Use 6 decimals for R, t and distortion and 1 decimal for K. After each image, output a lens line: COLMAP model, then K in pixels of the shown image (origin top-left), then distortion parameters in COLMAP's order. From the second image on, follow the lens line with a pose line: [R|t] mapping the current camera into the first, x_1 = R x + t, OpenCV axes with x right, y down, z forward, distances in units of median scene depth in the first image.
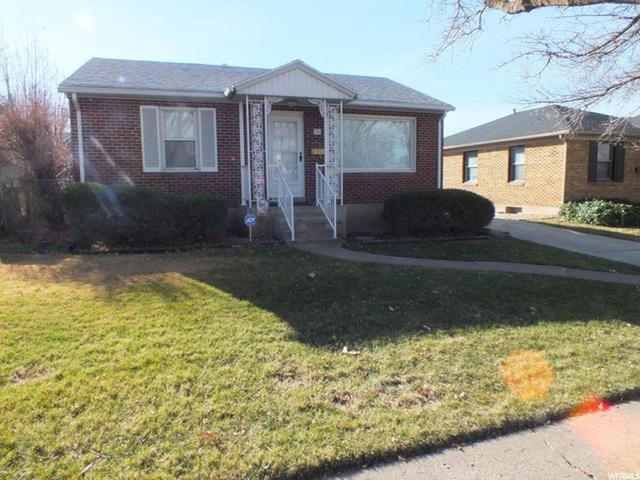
lens RADIAL K [[415.4, 0, 318.3], [0, 415.4, 246.5], [0, 0, 1]] dist [-0.008347, -0.000202]
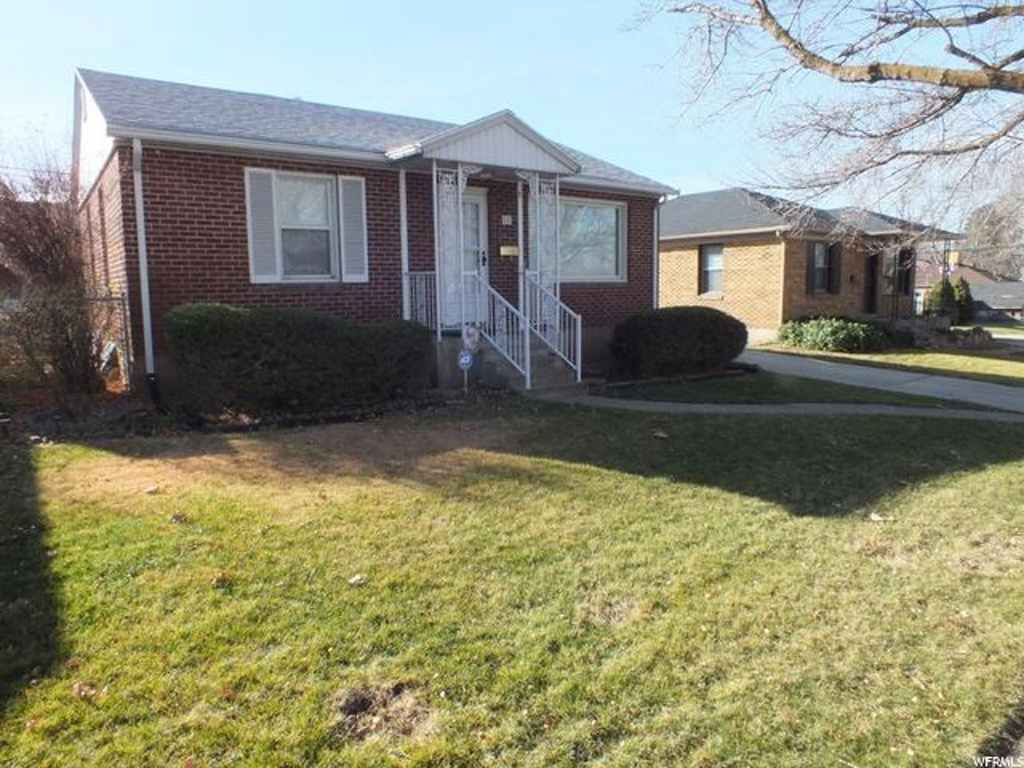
lens RADIAL K [[686.4, 0, 495.5], [0, 686.4, 383.6], [0, 0, 1]] dist [-0.009457, 0.001663]
pose [[0.948360, -0.045945, 0.313851, -0.387722], [0.053107, 0.998486, -0.014303, -0.009302], [-0.312719, 0.030233, 0.949365, 0.003656]]
